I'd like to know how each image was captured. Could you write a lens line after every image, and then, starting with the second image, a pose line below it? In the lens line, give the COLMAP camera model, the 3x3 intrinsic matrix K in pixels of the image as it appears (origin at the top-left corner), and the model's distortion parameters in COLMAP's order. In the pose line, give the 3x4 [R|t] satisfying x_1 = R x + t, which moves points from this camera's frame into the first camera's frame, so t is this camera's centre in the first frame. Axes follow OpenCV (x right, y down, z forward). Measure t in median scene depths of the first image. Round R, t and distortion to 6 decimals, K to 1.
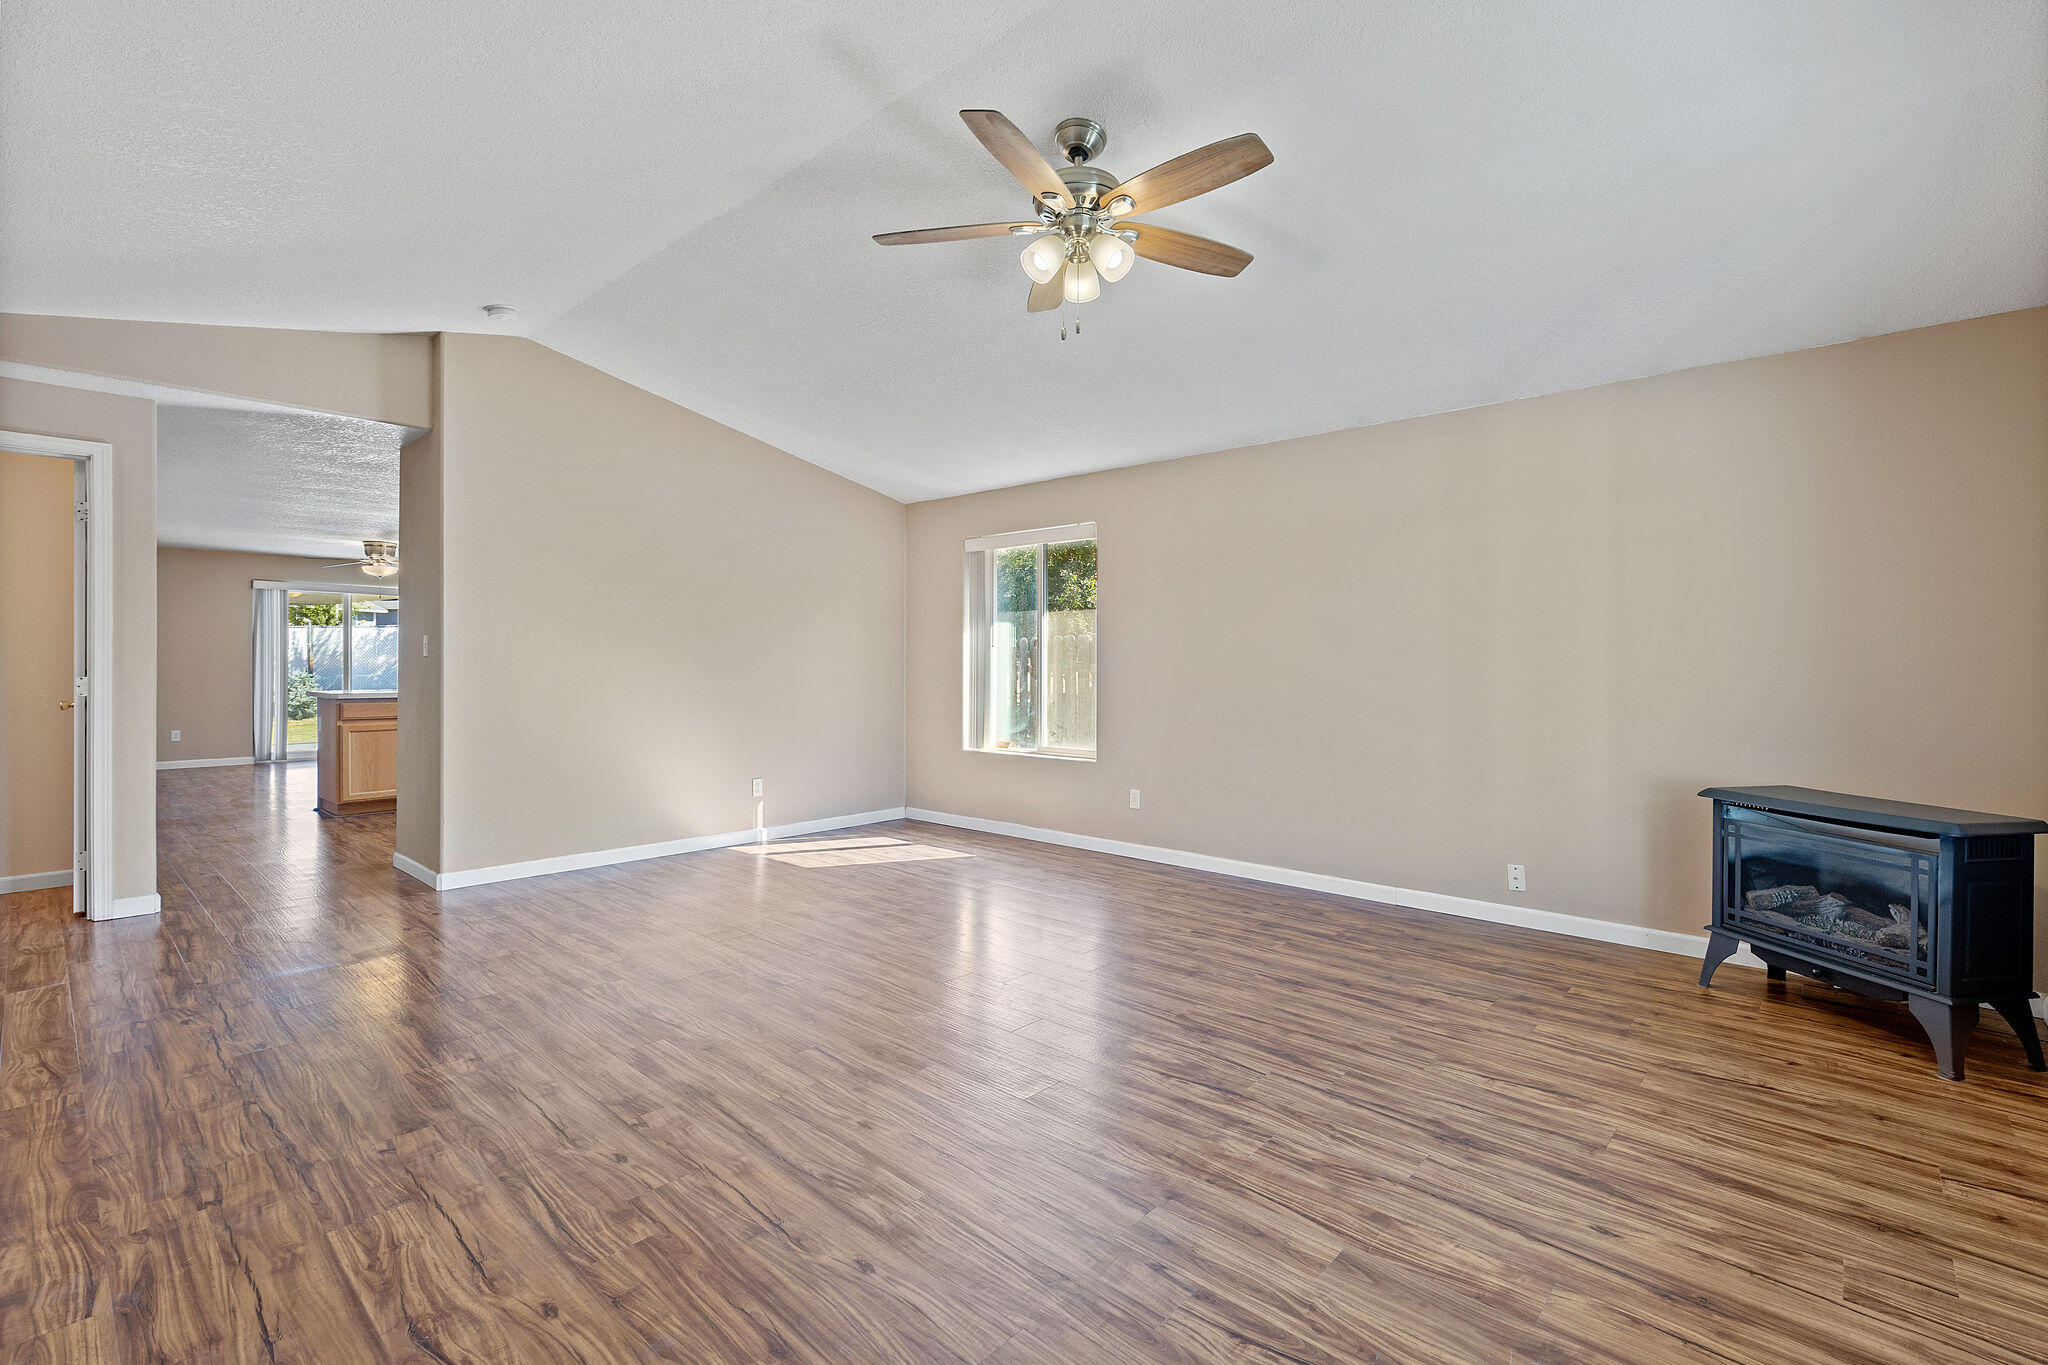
lens RADIAL K [[926.9, 0, 1042.9], [0, 926.9, 668.2], [0, 0, 1]] dist [-0.004648, 0.001103]
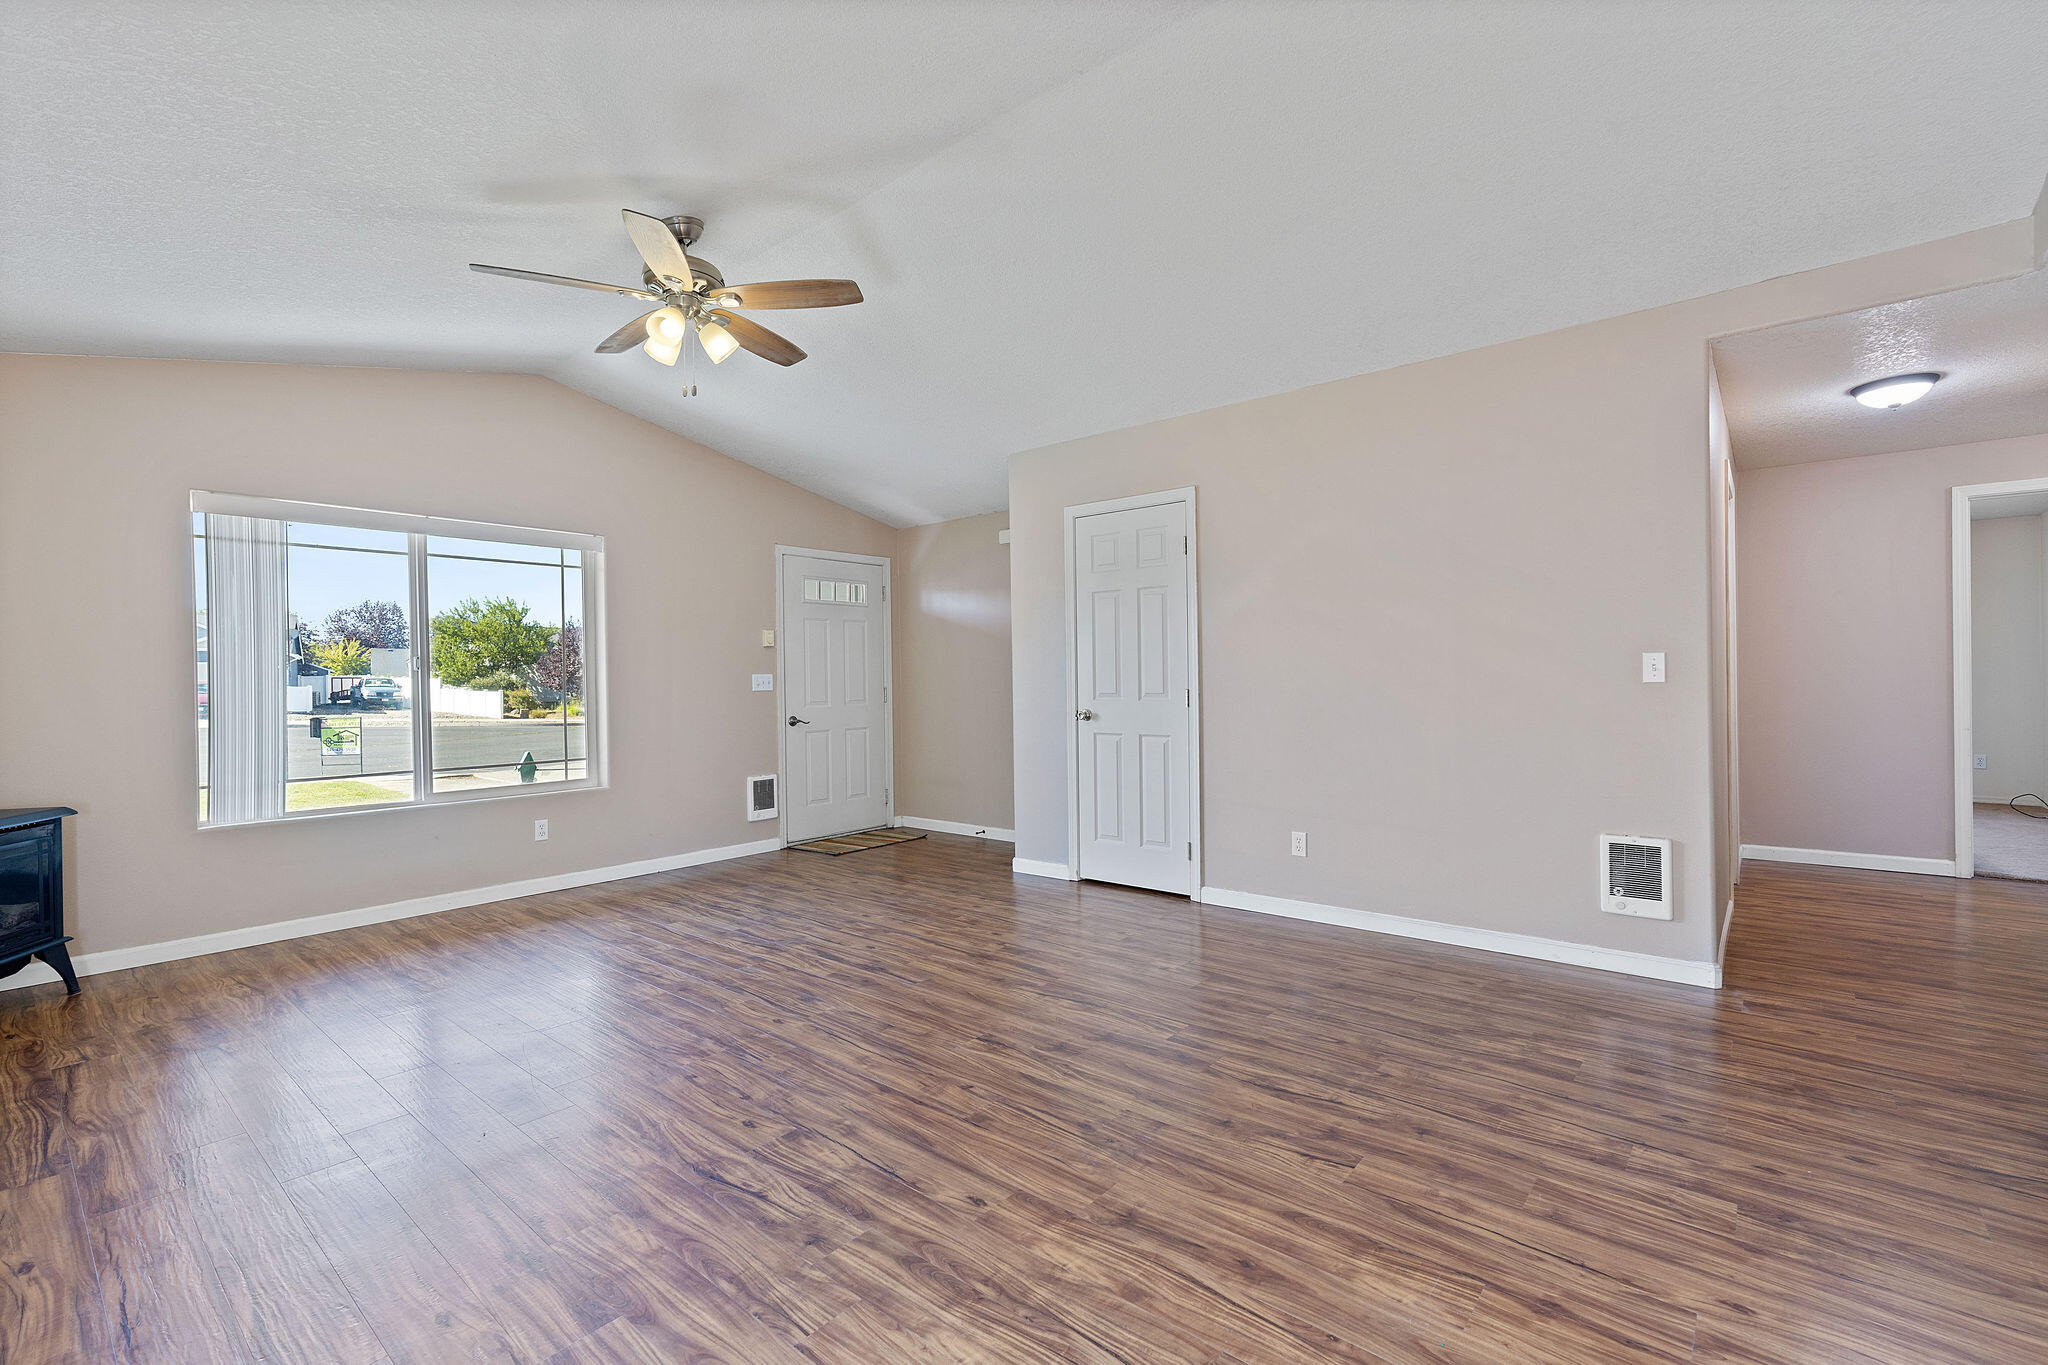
lens RADIAL K [[891.3, 0, 1001.9], [0, 891.3, 676.3], [0, 0, 1]] dist [-0.006067, -0.000925]
pose [[-0.999945, 0.010285, -0.002098, -0.442827], [0.010276, 0.999937, 0.004527, -0.014291], [0.002144, 0.004505, -0.999988, 2.686820]]
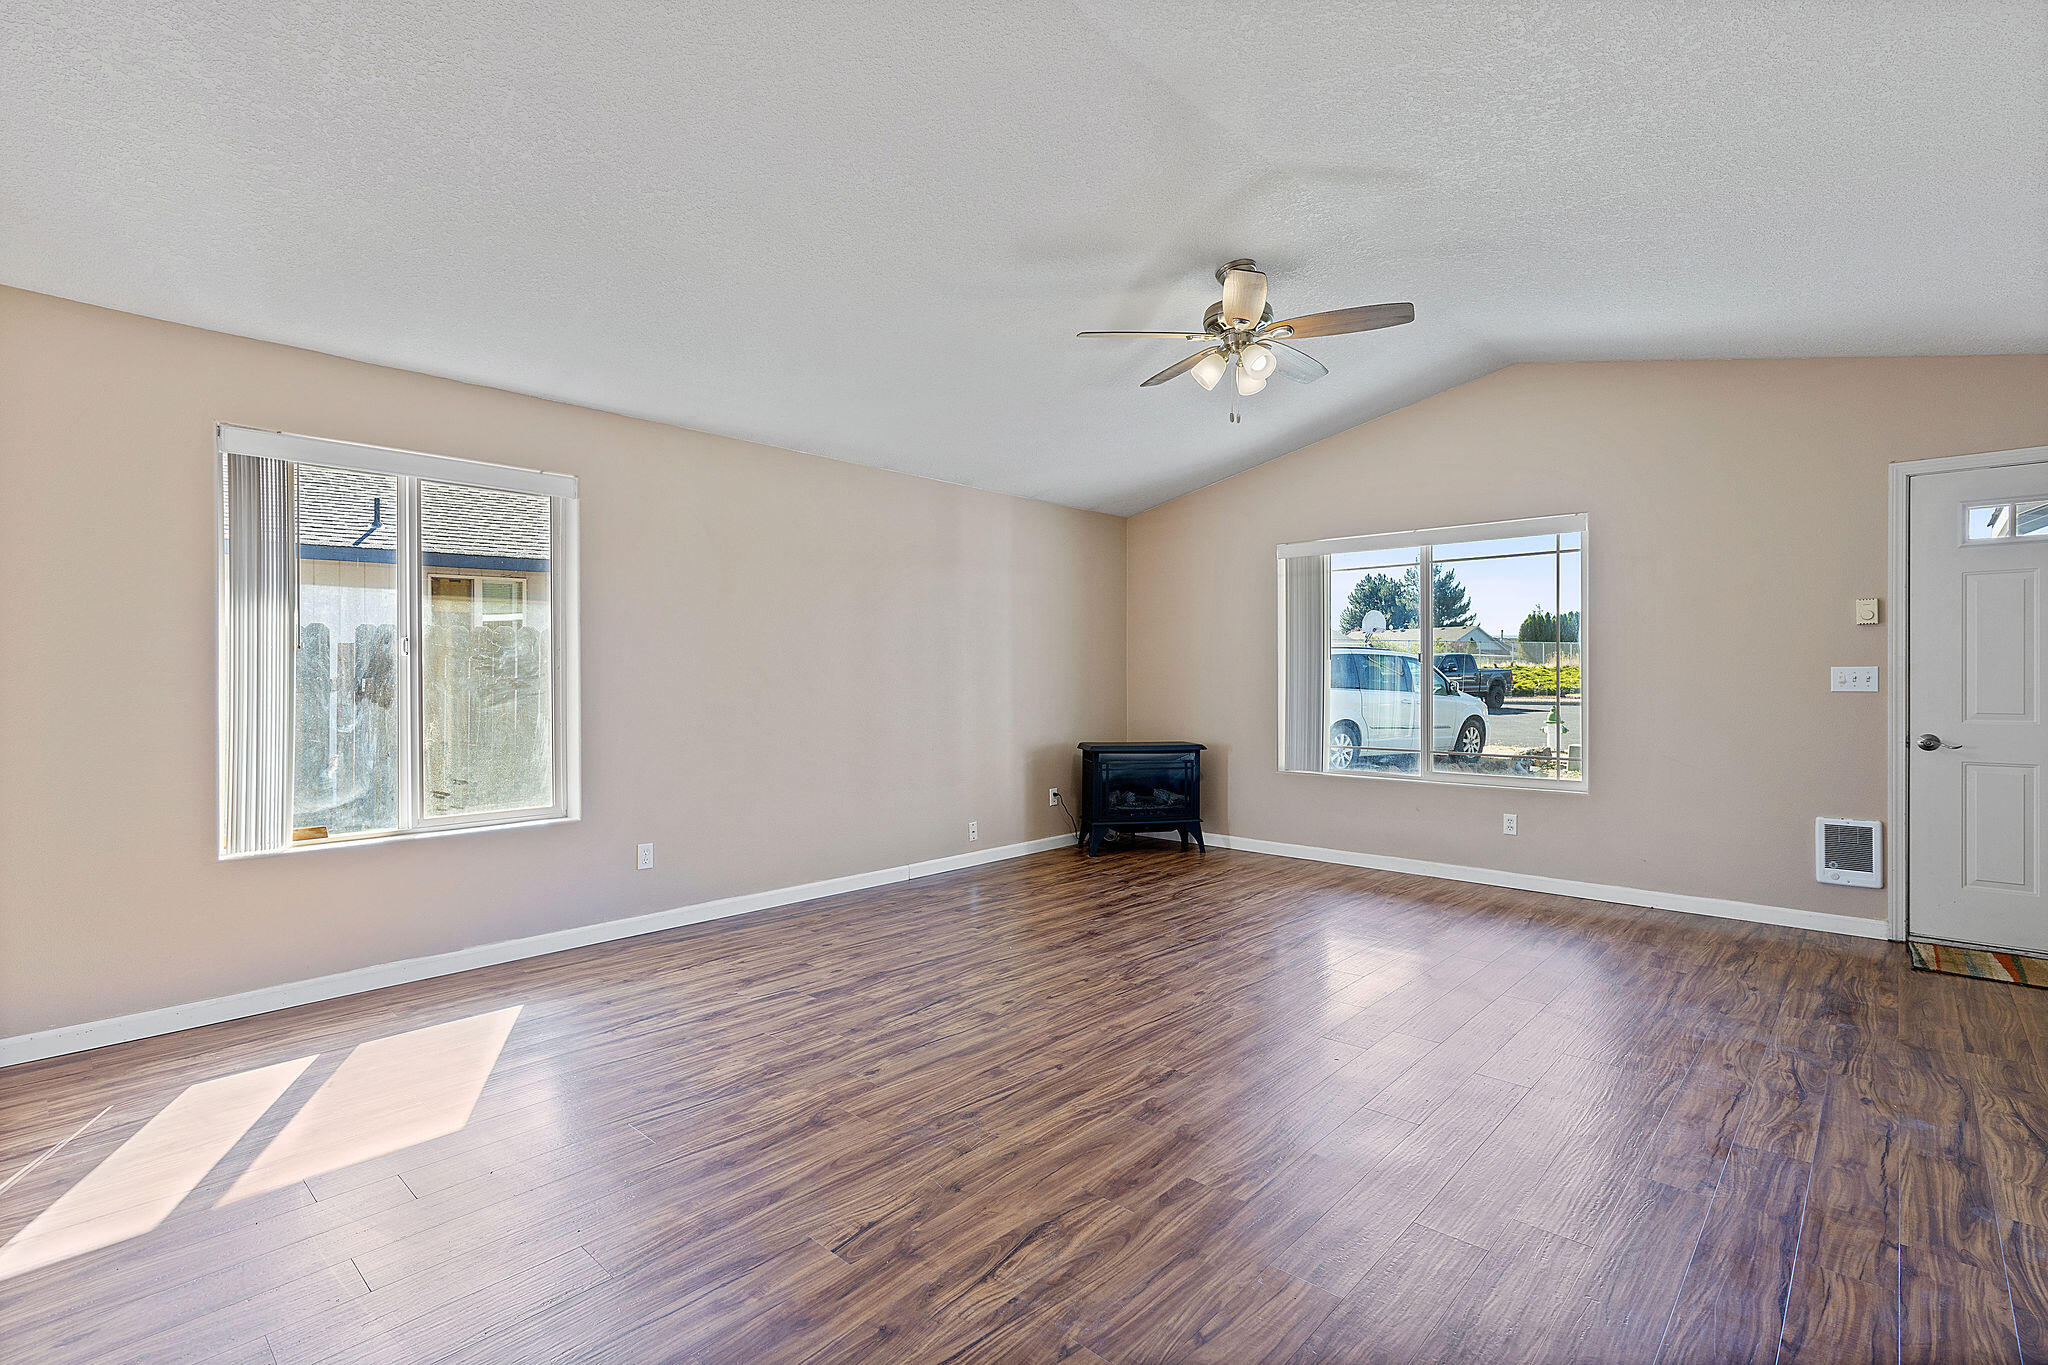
lens RADIAL K [[926.9, 0, 1043.0], [0, 926.9, 680.2], [0, 0, 1]] dist [-0.004648, 0.001103]
pose [[0.013379, -0.007834, 0.999880, -1.598565], [0.009564, 0.999925, 0.007707, -0.018122], [-0.999865, 0.009460, 0.013453, 1.596012]]
